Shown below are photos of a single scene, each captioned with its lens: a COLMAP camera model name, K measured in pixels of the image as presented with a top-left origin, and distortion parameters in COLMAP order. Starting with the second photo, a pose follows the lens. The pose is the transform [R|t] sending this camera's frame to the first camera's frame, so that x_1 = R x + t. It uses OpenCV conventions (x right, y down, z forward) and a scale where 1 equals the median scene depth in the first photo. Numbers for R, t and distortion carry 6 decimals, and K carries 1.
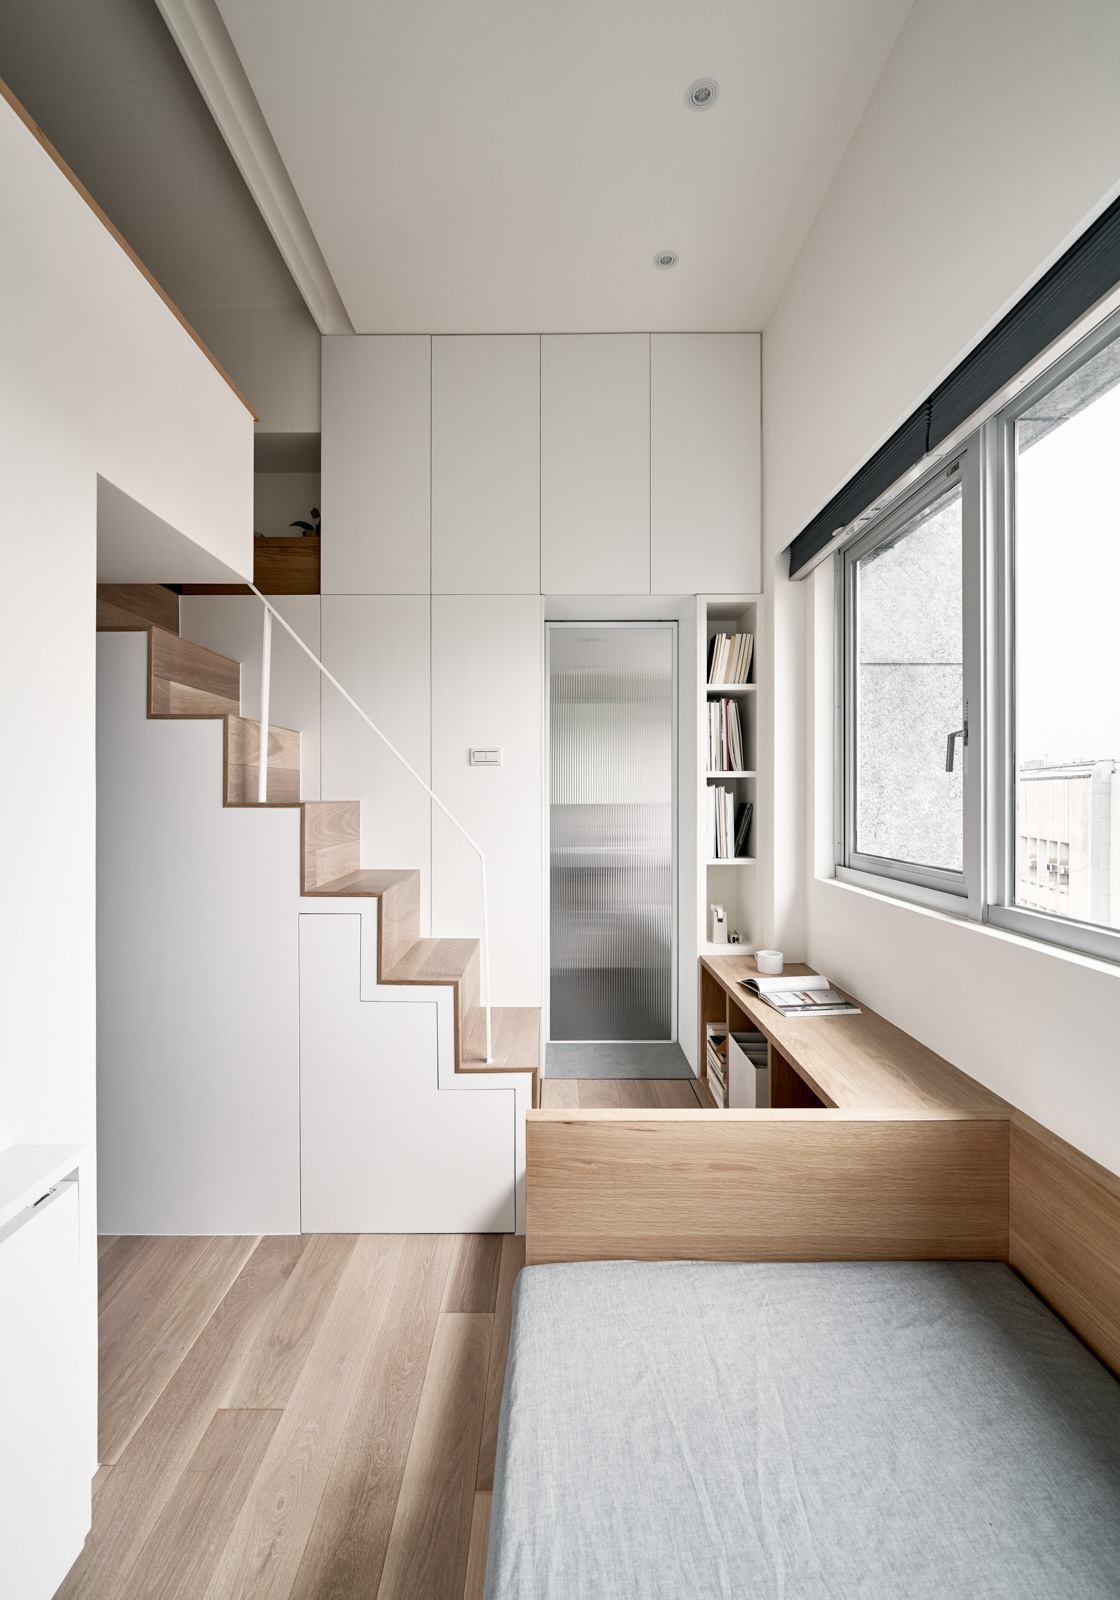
lens RADIAL K [[725.7, 0, 560.0], [0, 725.7, 800.0], [0, 0, 1]] dist [0.000182, 0.000055]
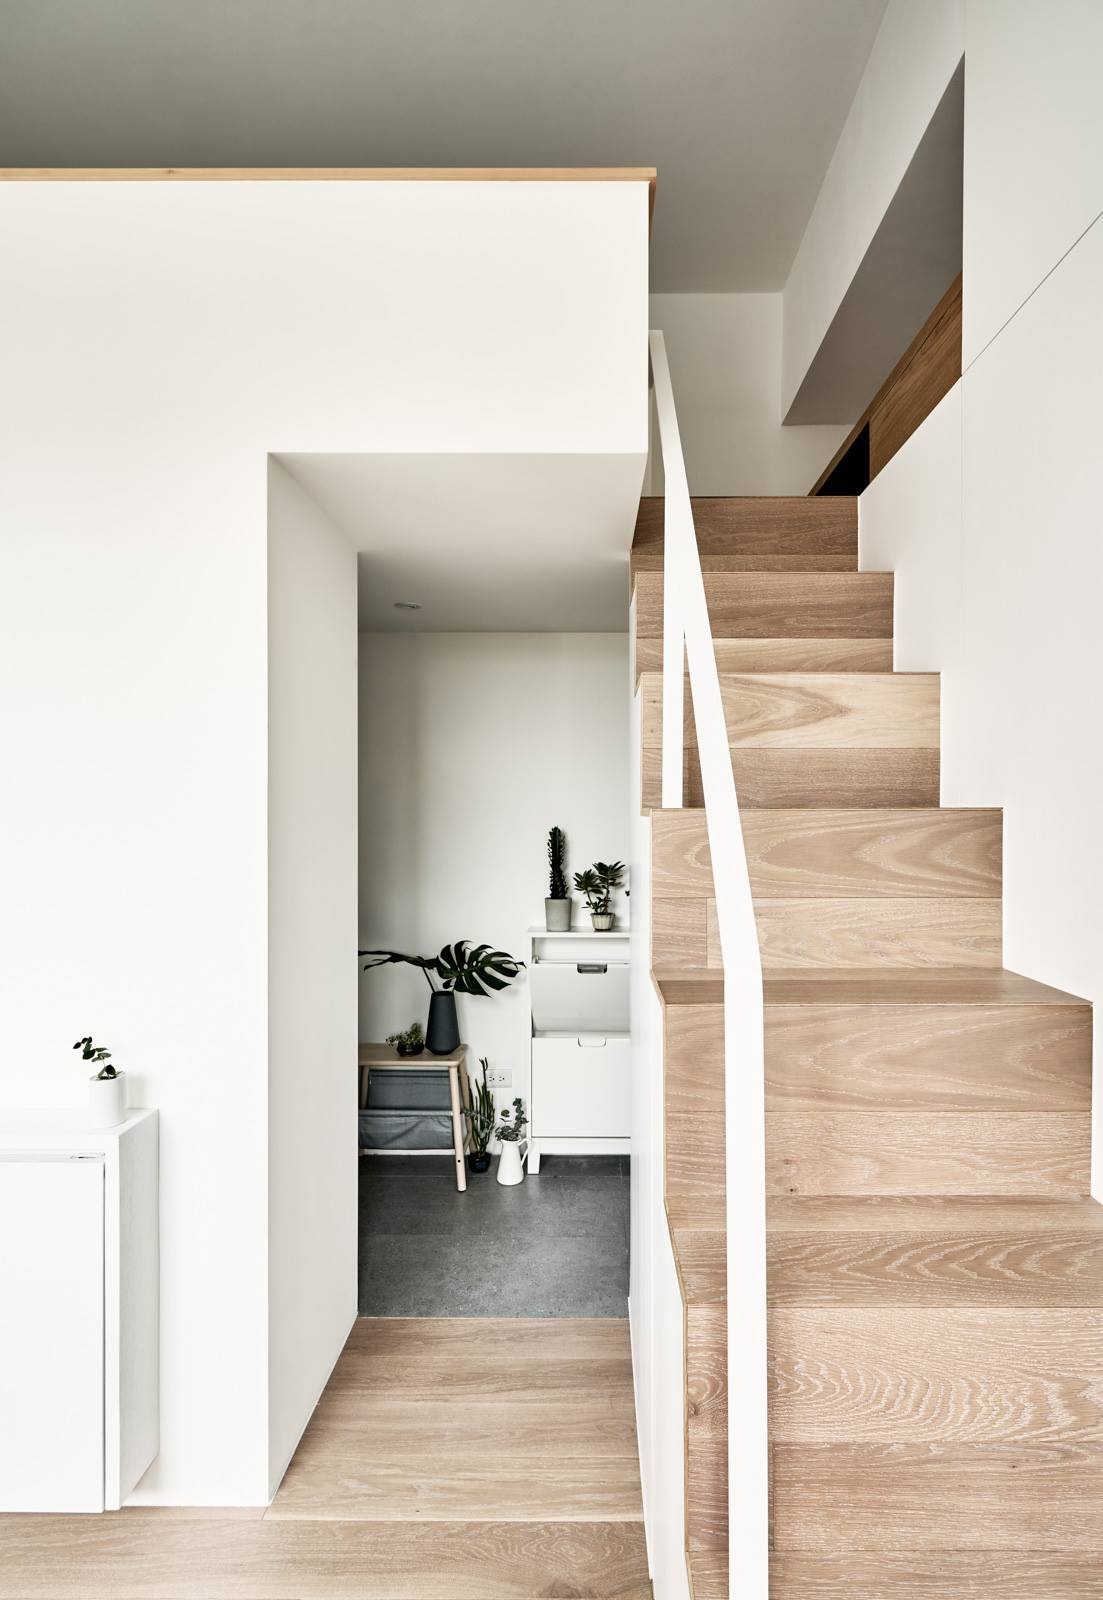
lens RADIAL K [[798.4, 0, 551.5], [0, 798.4, 800.0], [0, 0, 1]] dist [0.000815, 0.000526]
pose [[-0.023704, -0.000387, -0.999719, 0.276950], [-0.014863, 0.999890, -0.000035, -0.001195], [0.999609, 0.014858, -0.023707, 0.981556]]
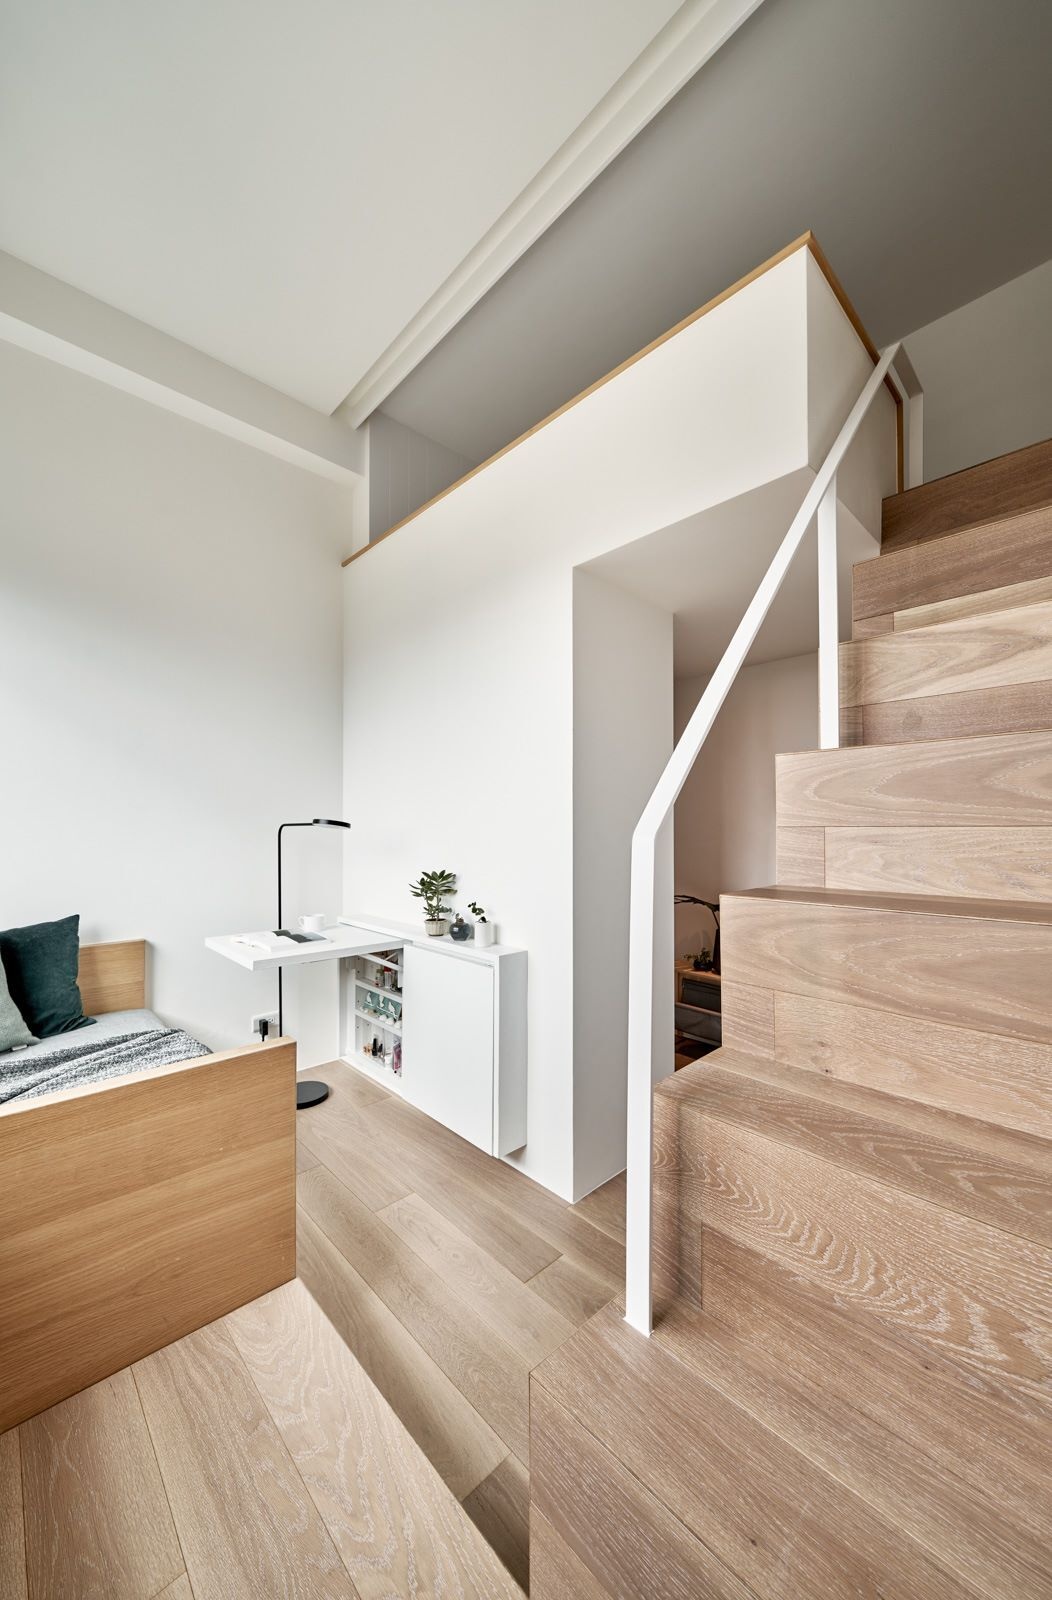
lens RADIAL K [[584.6, 0, 524.7], [0, 584.6, 811.9], [0, 0, 1]] dist [-0.000265, -0.000091]
pose [[-0.741219, -0.014824, -0.671100, 0.201817], [-0.007748, 0.999878, -0.013528, 0.072195], [0.671219, -0.004828, -0.741244, 1.311435]]
